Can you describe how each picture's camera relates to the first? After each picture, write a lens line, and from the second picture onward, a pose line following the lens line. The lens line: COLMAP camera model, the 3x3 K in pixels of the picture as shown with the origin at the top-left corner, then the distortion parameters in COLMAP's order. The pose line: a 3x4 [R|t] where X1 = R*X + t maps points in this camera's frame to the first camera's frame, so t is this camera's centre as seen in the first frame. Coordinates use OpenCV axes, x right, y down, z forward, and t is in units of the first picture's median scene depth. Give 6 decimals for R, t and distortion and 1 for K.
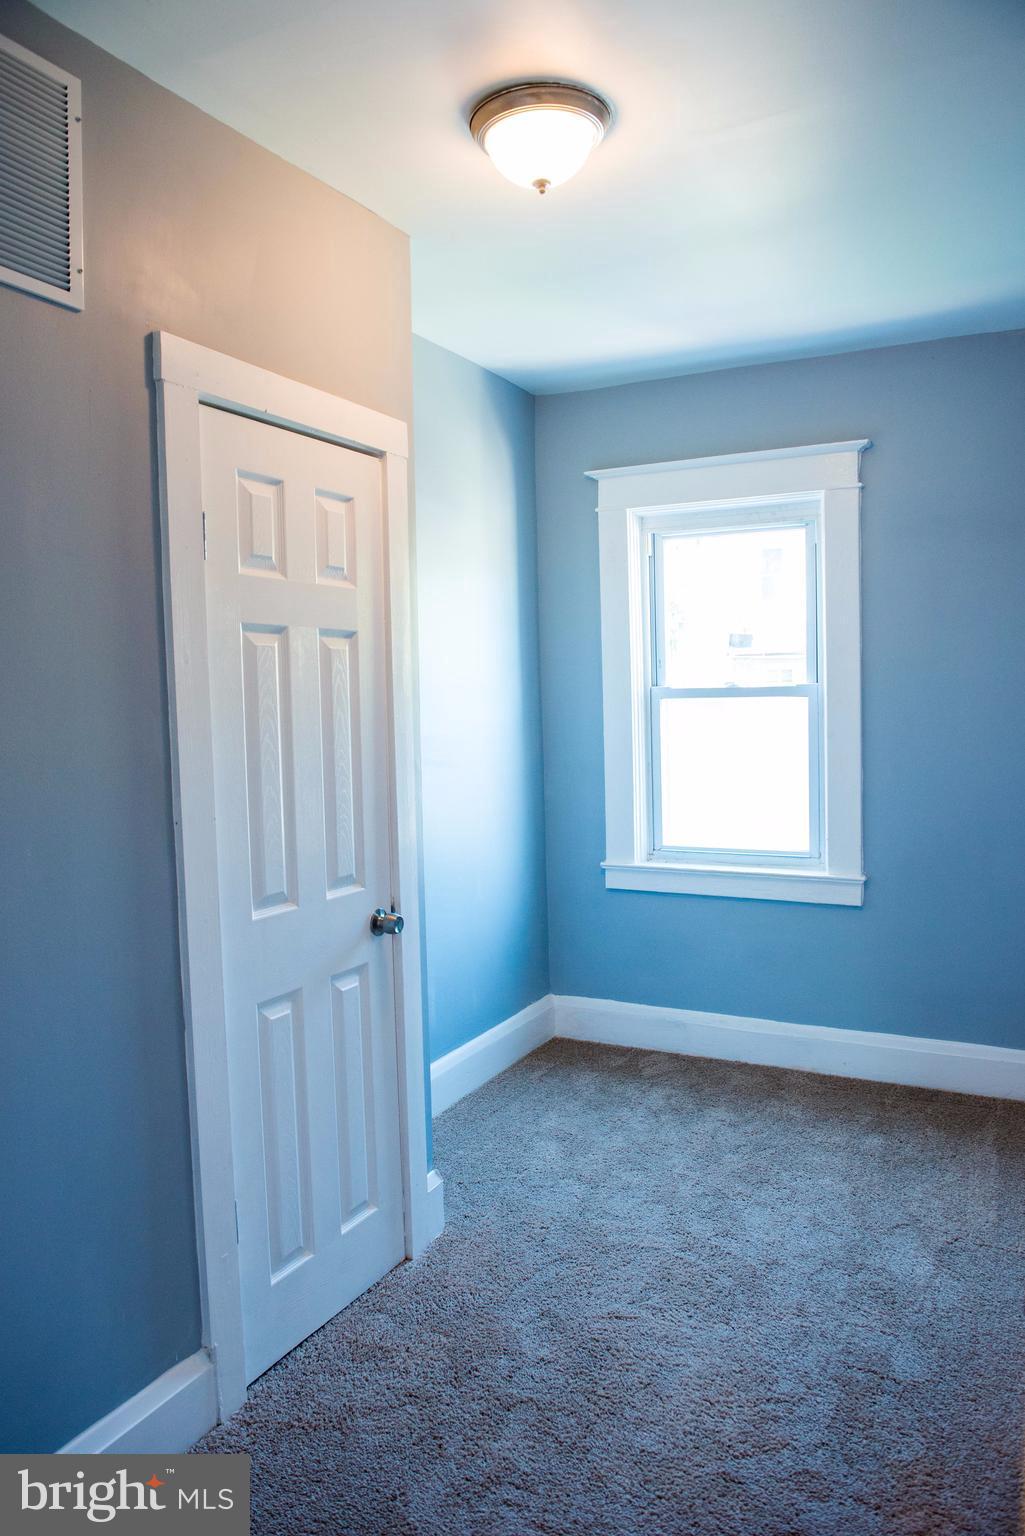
lens RADIAL K [[1040.8, 0, 512.5], [0, 1040.8, 768.0], [0, 0, 1]] dist [-0.054149, -0.001953]
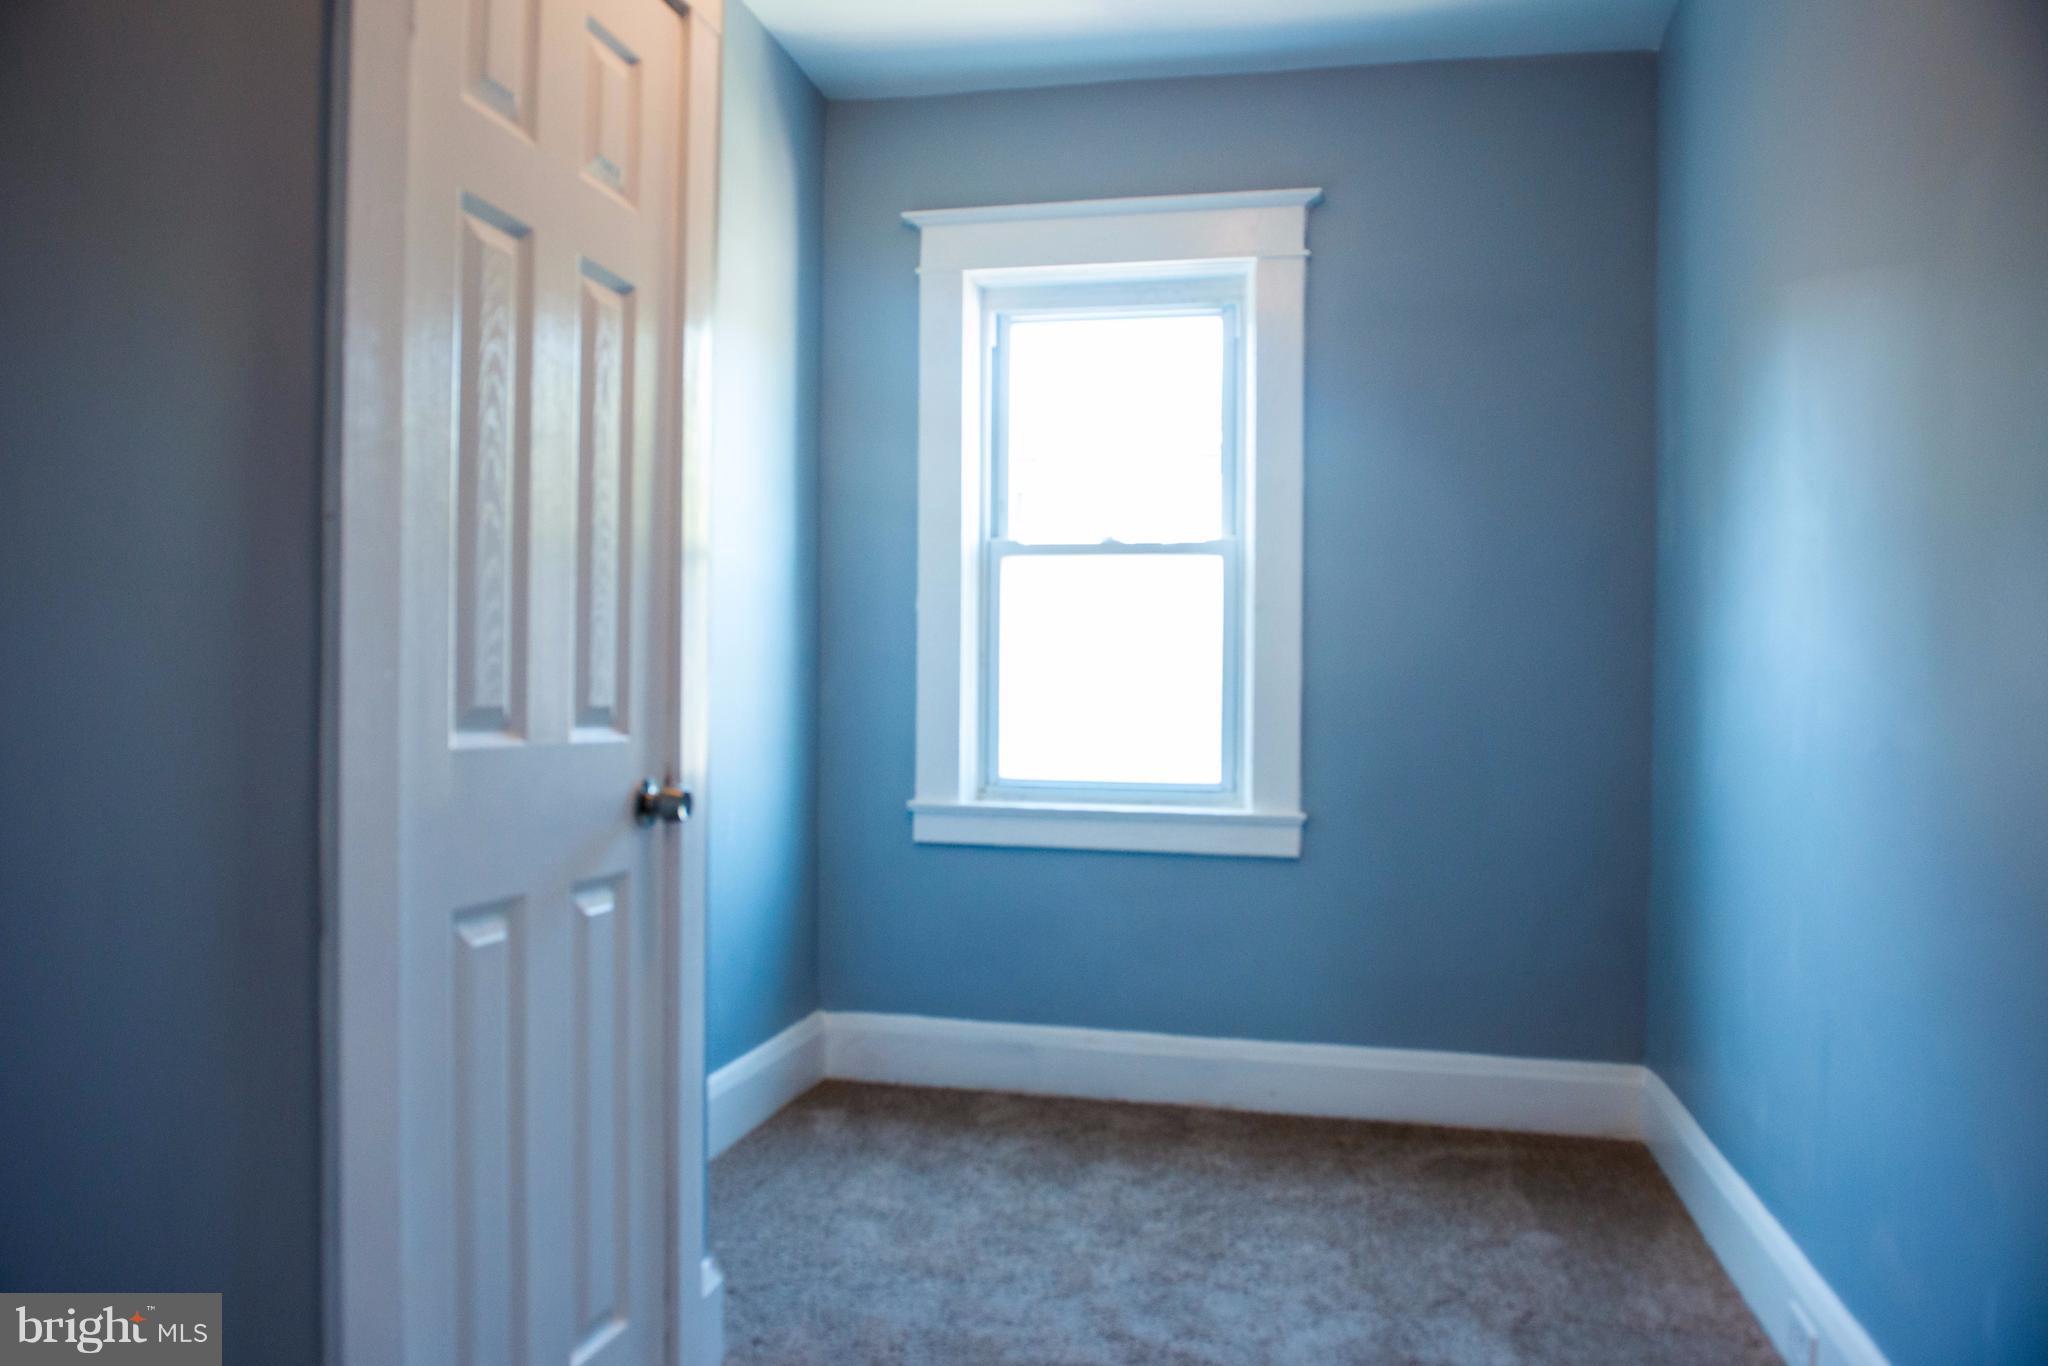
lens RADIAL K [[1423.4, 0, 1024.0], [0, 1423.4, 683.0], [0, 0, 1]] dist [-0.041317, -0.006974]
pose [[0.966476, 0.035872, 0.254238, -0.091251], [-0.018899, 0.997445, -0.068893, 0.094112], [-0.256060, 0.061779, 0.964685, 0.139191]]
